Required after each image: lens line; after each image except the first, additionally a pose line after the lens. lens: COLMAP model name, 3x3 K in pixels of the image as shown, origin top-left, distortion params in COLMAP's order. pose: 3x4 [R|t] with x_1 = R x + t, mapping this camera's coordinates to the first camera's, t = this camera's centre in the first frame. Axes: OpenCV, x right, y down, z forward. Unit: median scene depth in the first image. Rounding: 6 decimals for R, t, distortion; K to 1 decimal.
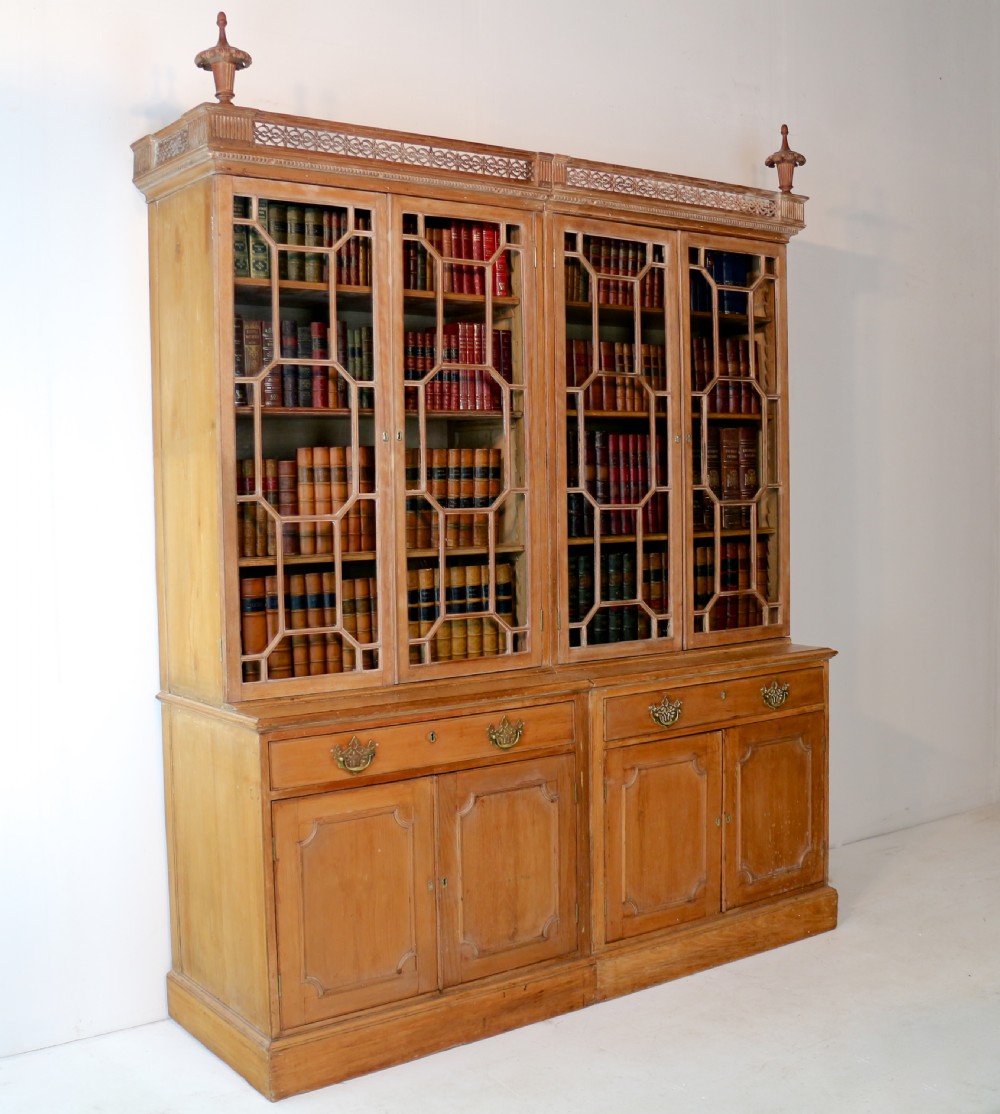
lens RADIAL K [[1388.6, 0, 519.7], [0, 1388.6, 564.5], [0, 0, 1]] dist [-0.143242, 0.000000]
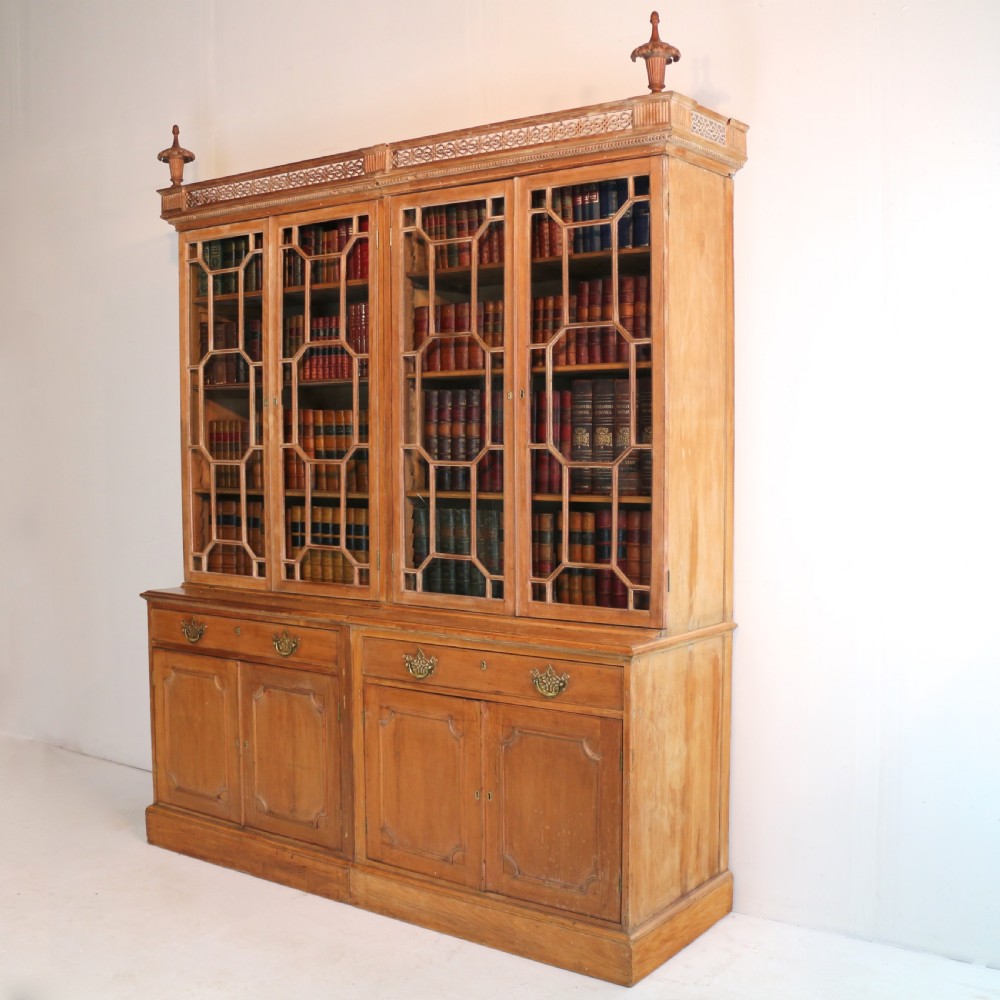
lens RADIAL K [[1290.4, 0, 461.7], [0, 1290.4, 504.5], [0, 0, 1]] dist [-0.151378, 0.000000]
pose [[0.264484, 0.067885, -0.961998, 1.118077], [-0.056175, 0.996910, 0.054905, -0.071992], [0.962753, 0.039519, 0.267480, 0.841898]]
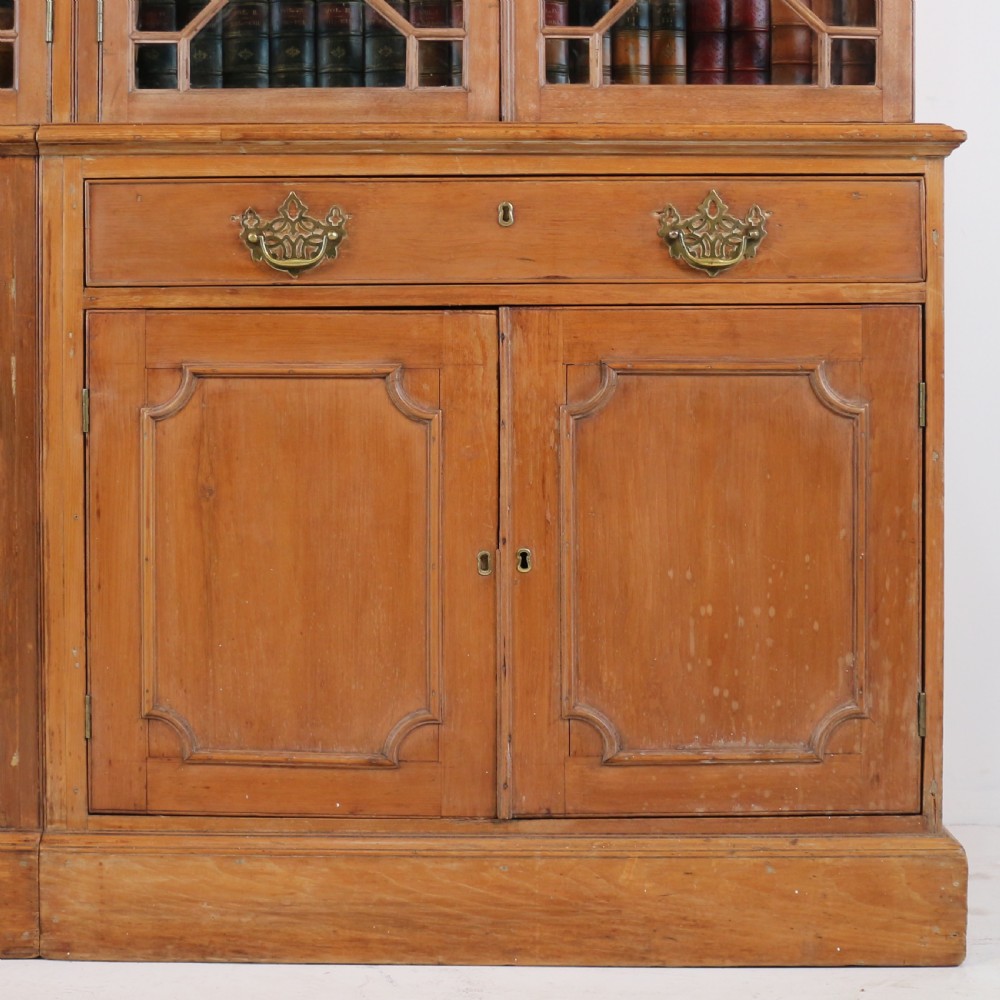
lens RADIAL K [[1909.8, 0, 485.0], [0, 1909.8, 435.4], [0, 0, 1]] dist [-0.103661, 0.000000]
pose [[0.790744, 0.031388, -0.611342, 0.512782], [-0.050534, 0.998623, -0.014091, 0.181688], [0.610057, 0.042036, 0.791241, 0.678354]]
